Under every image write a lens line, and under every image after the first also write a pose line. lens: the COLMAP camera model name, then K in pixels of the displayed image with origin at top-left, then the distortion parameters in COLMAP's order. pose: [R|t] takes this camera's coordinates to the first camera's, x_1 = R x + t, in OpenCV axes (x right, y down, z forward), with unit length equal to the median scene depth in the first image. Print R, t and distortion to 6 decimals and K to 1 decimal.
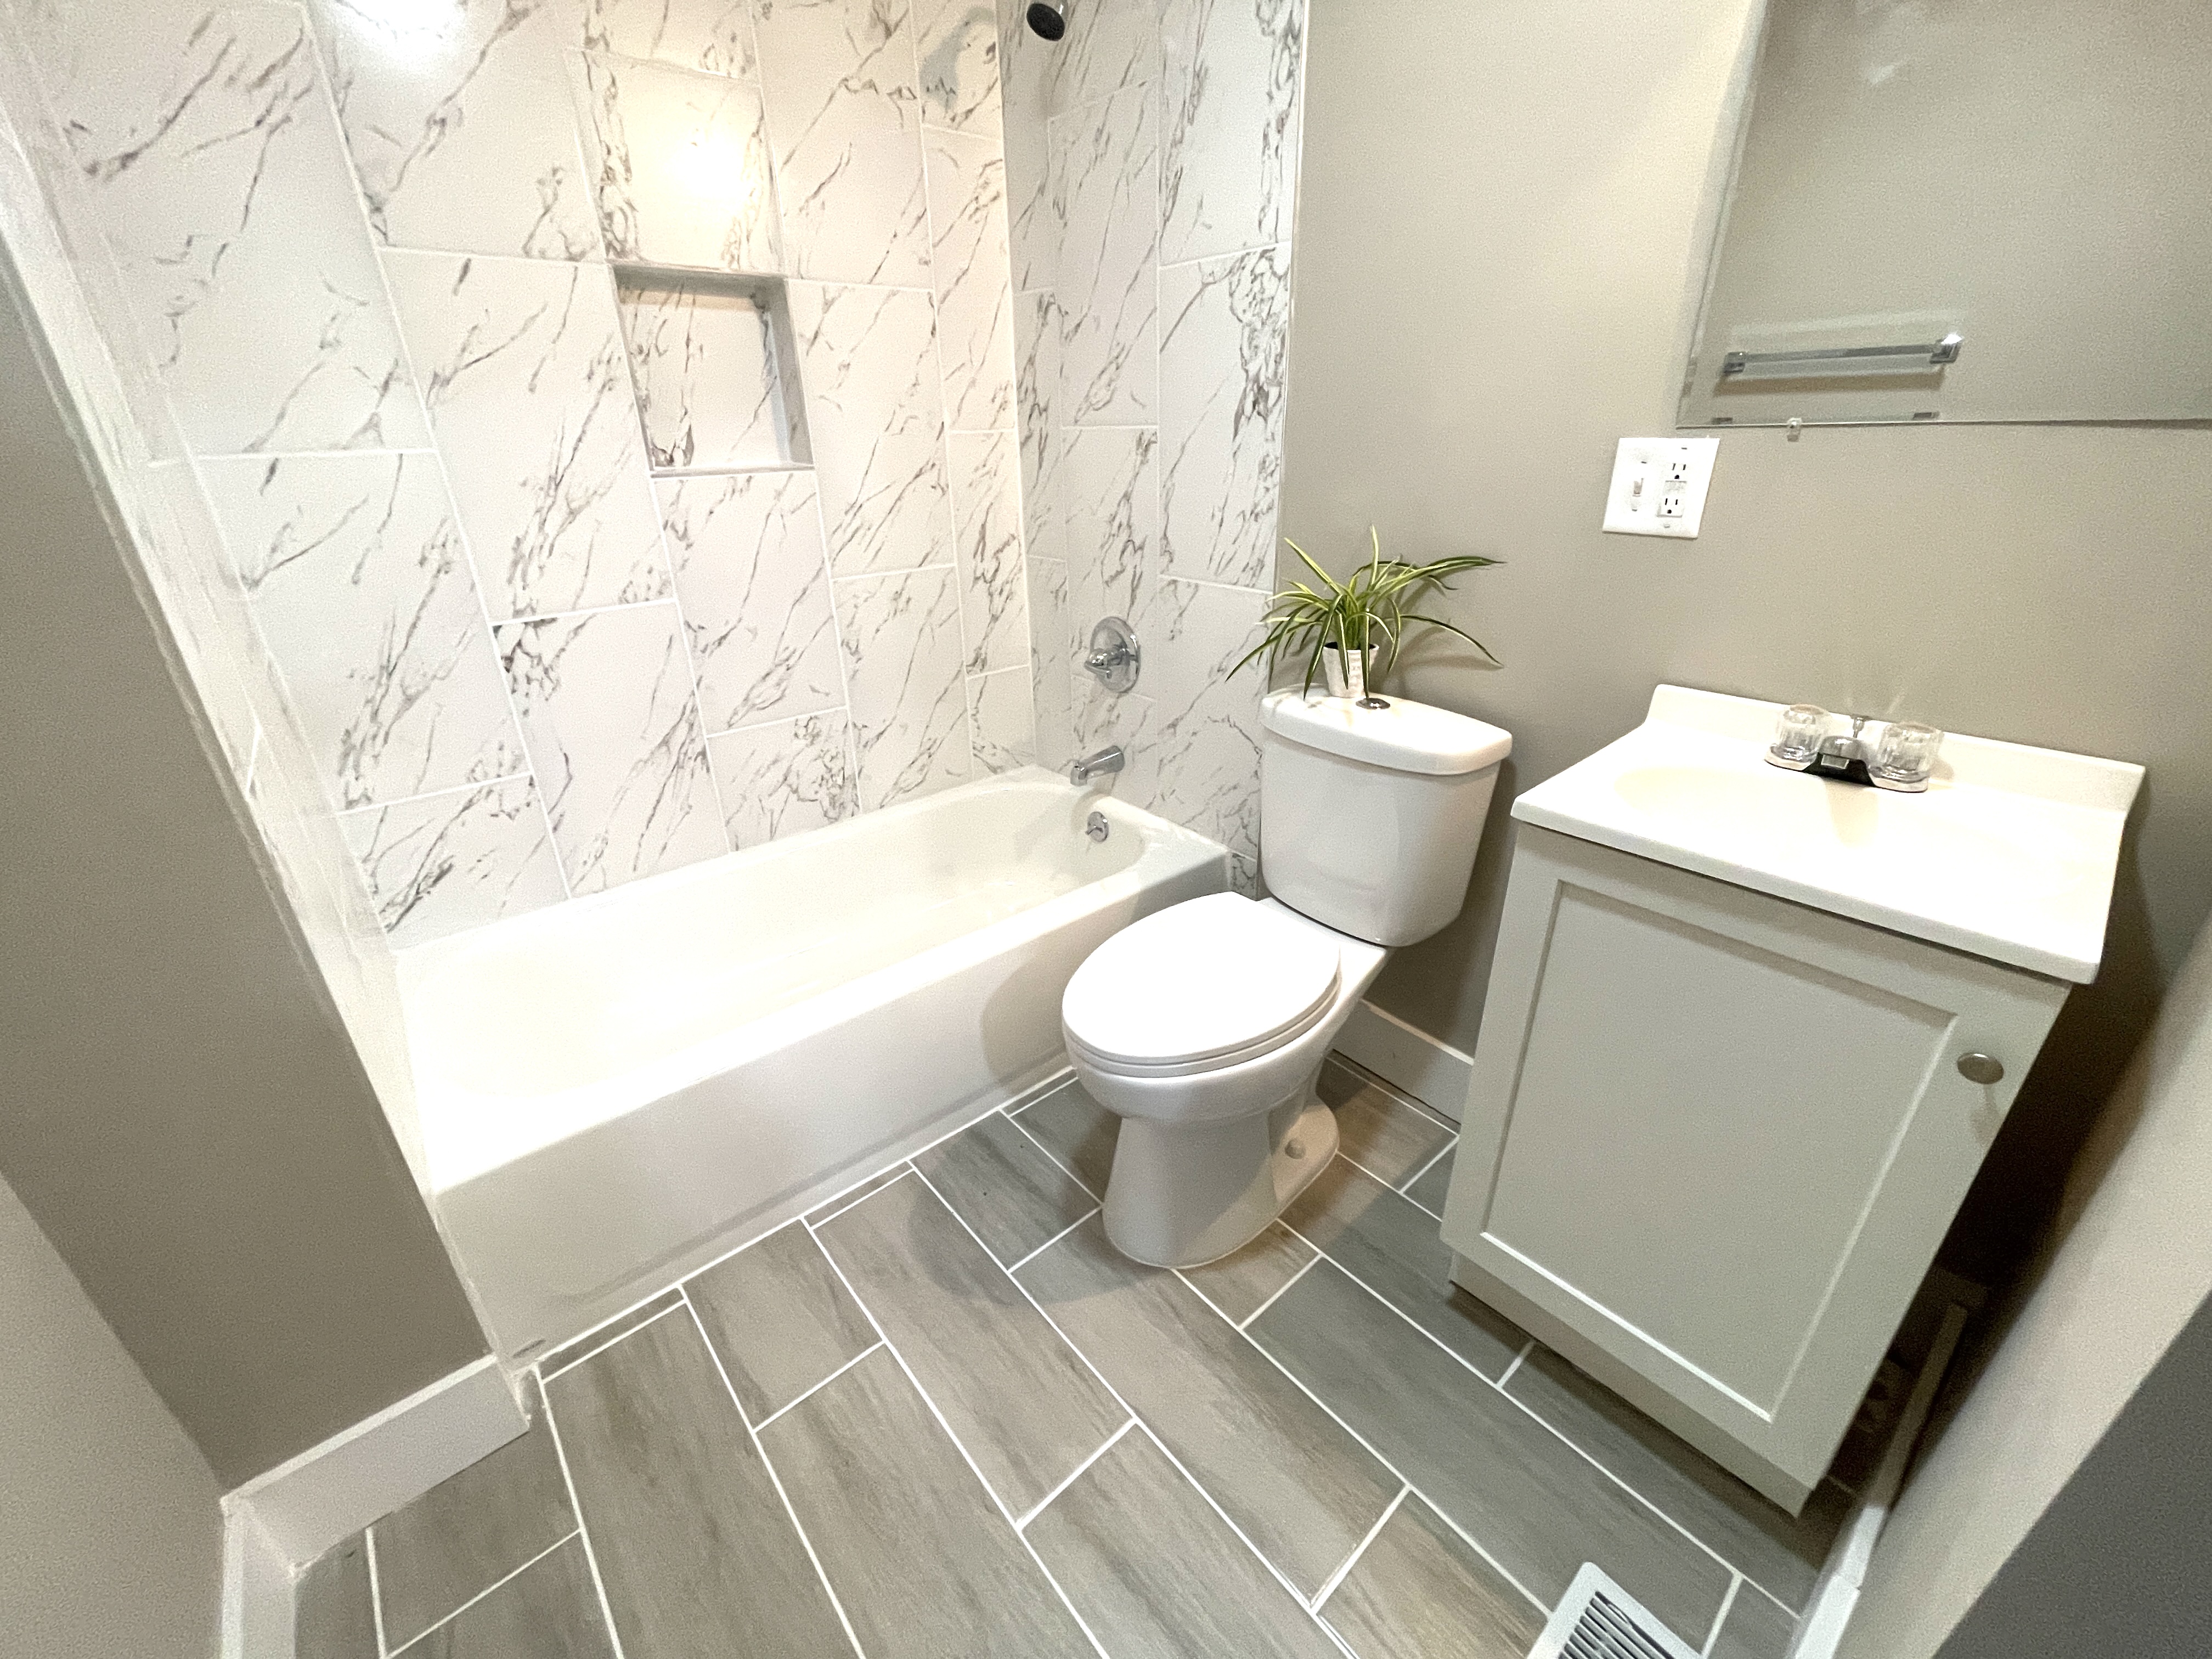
lens RADIAL K [[898.1, 0, 1103.4], [0, 898.1, 828.2], [0, 0, 1]] dist [-0.000001, -0.000489]
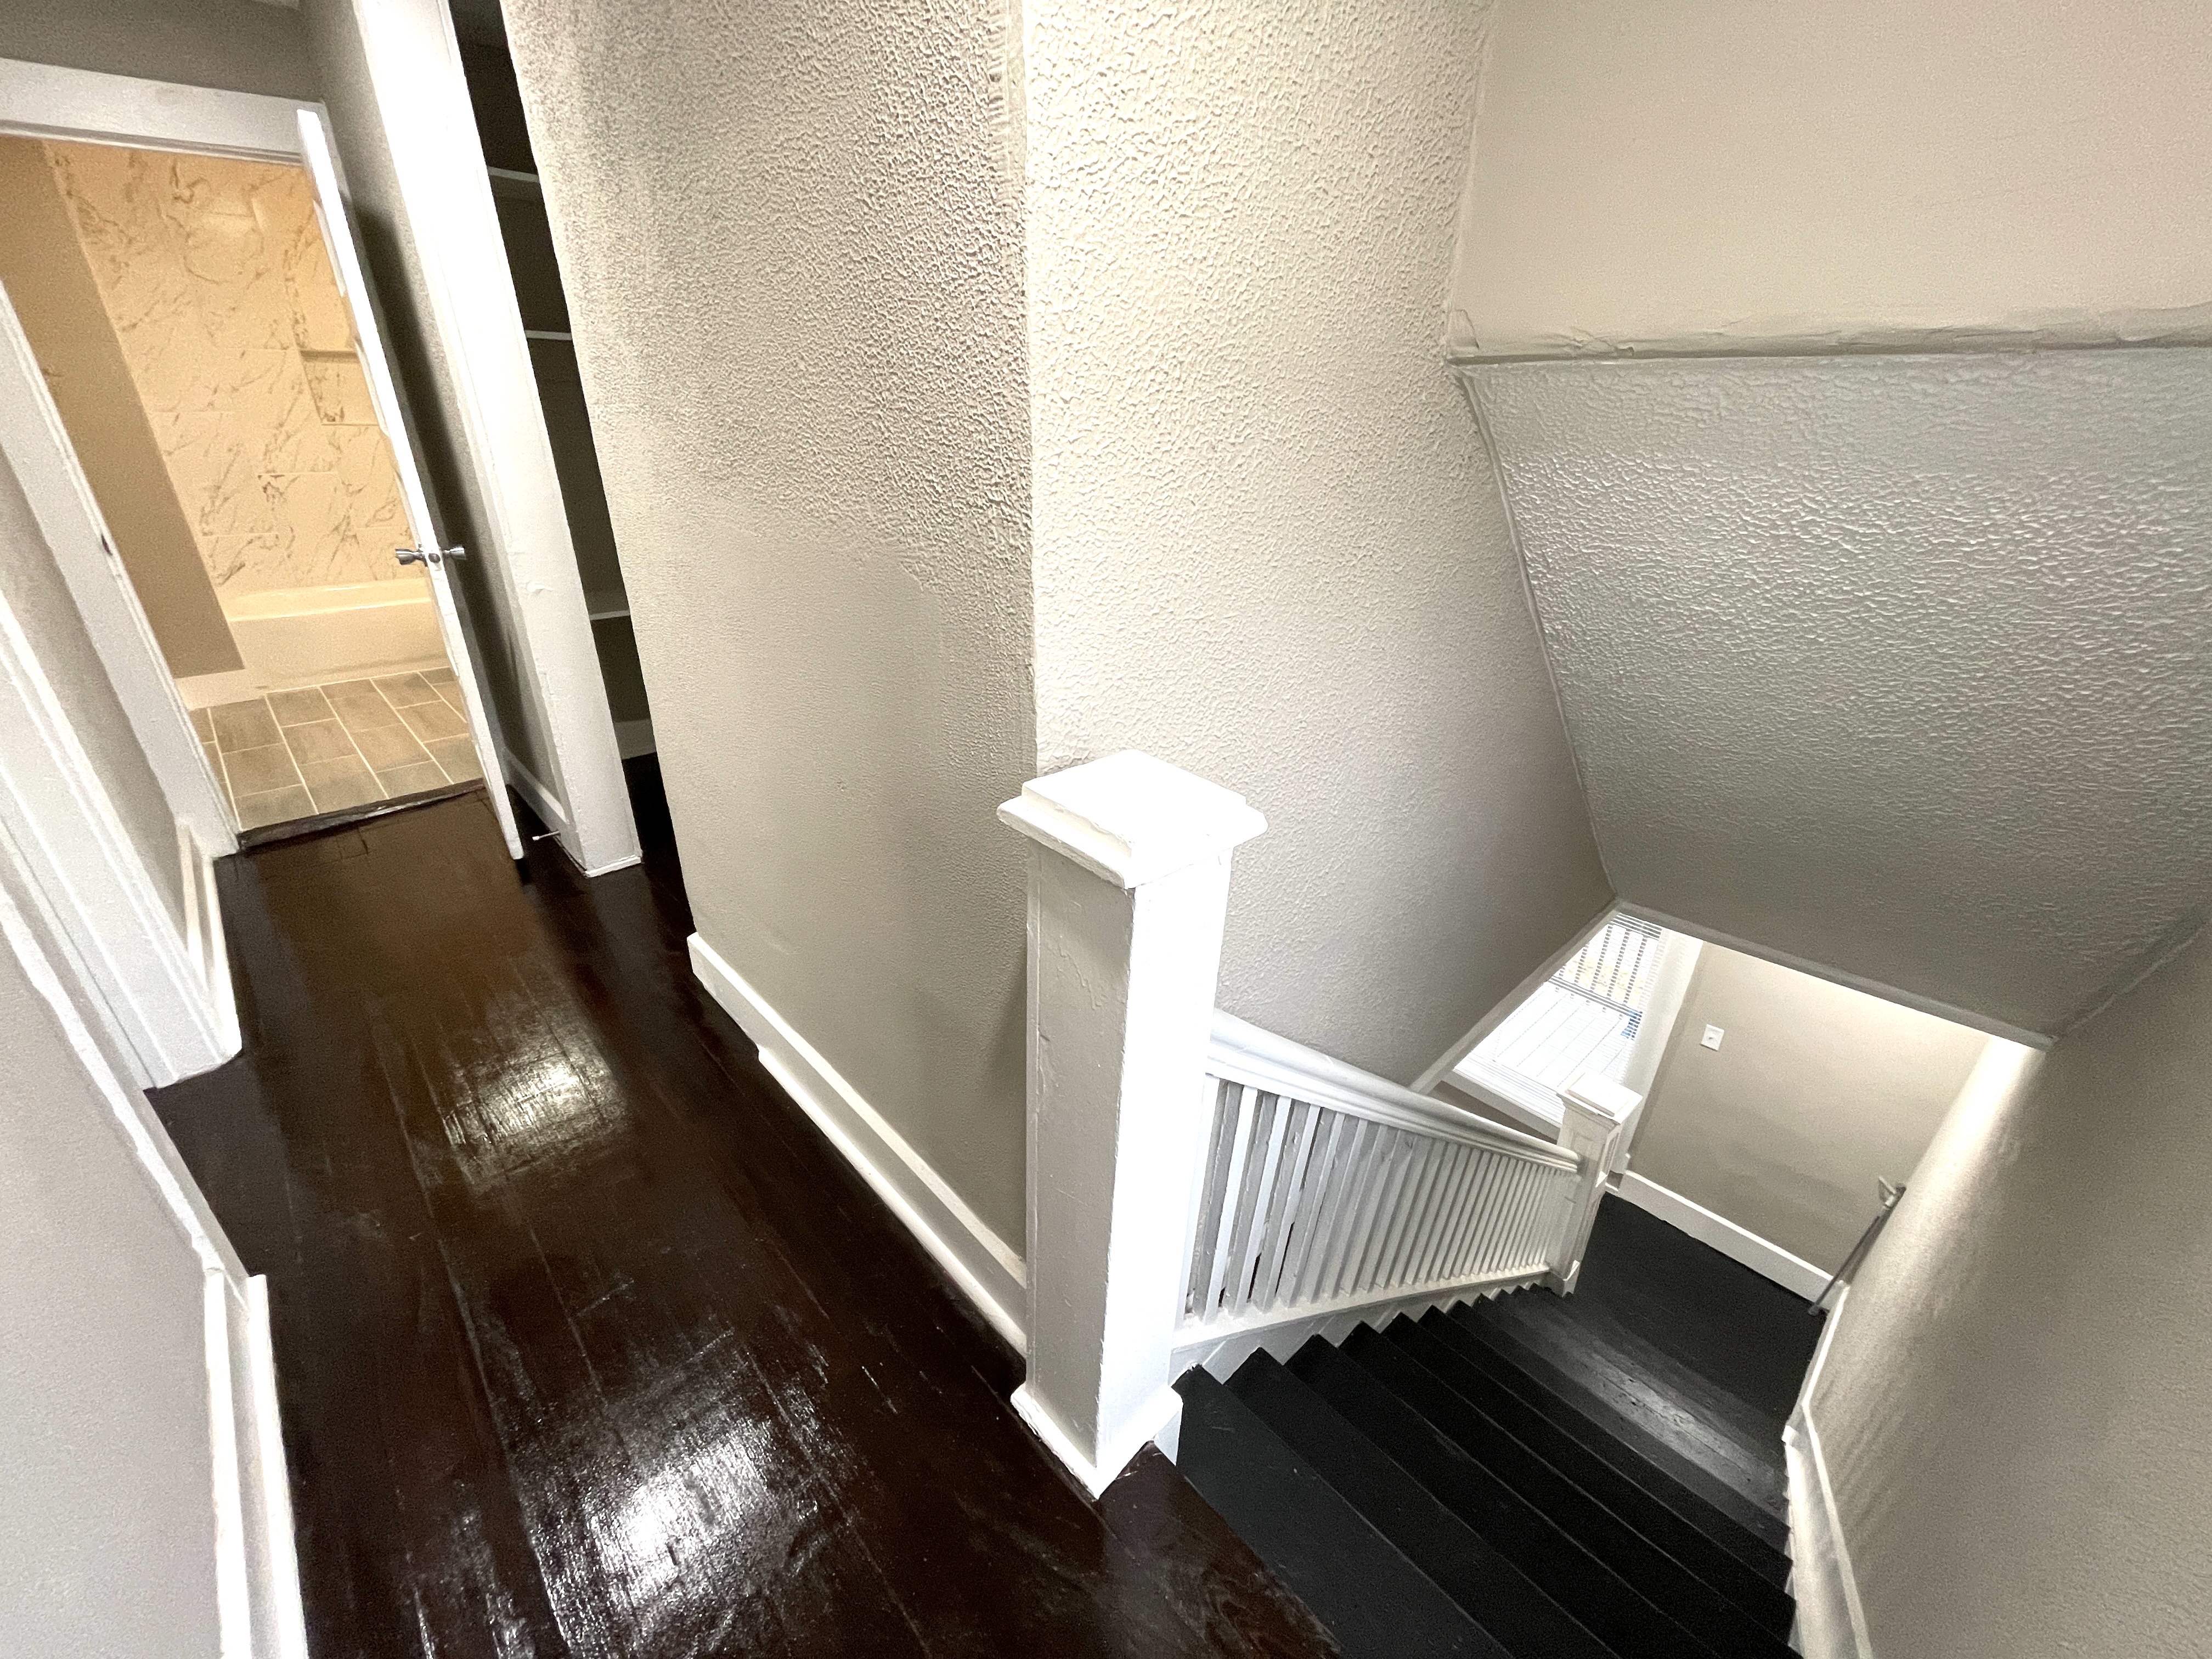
lens RADIAL K [[898.1, 0, 1100.7], [0, 898.1, 824.0], [0, 0, 1]] dist [-0.000001, -0.000489]
pose [[0.997308, 0.007254, 0.072969, 0.701521], [-0.008280, 0.999871, 0.013768, 0.321933], [-0.072859, -0.014335, 0.997239, -0.804918]]
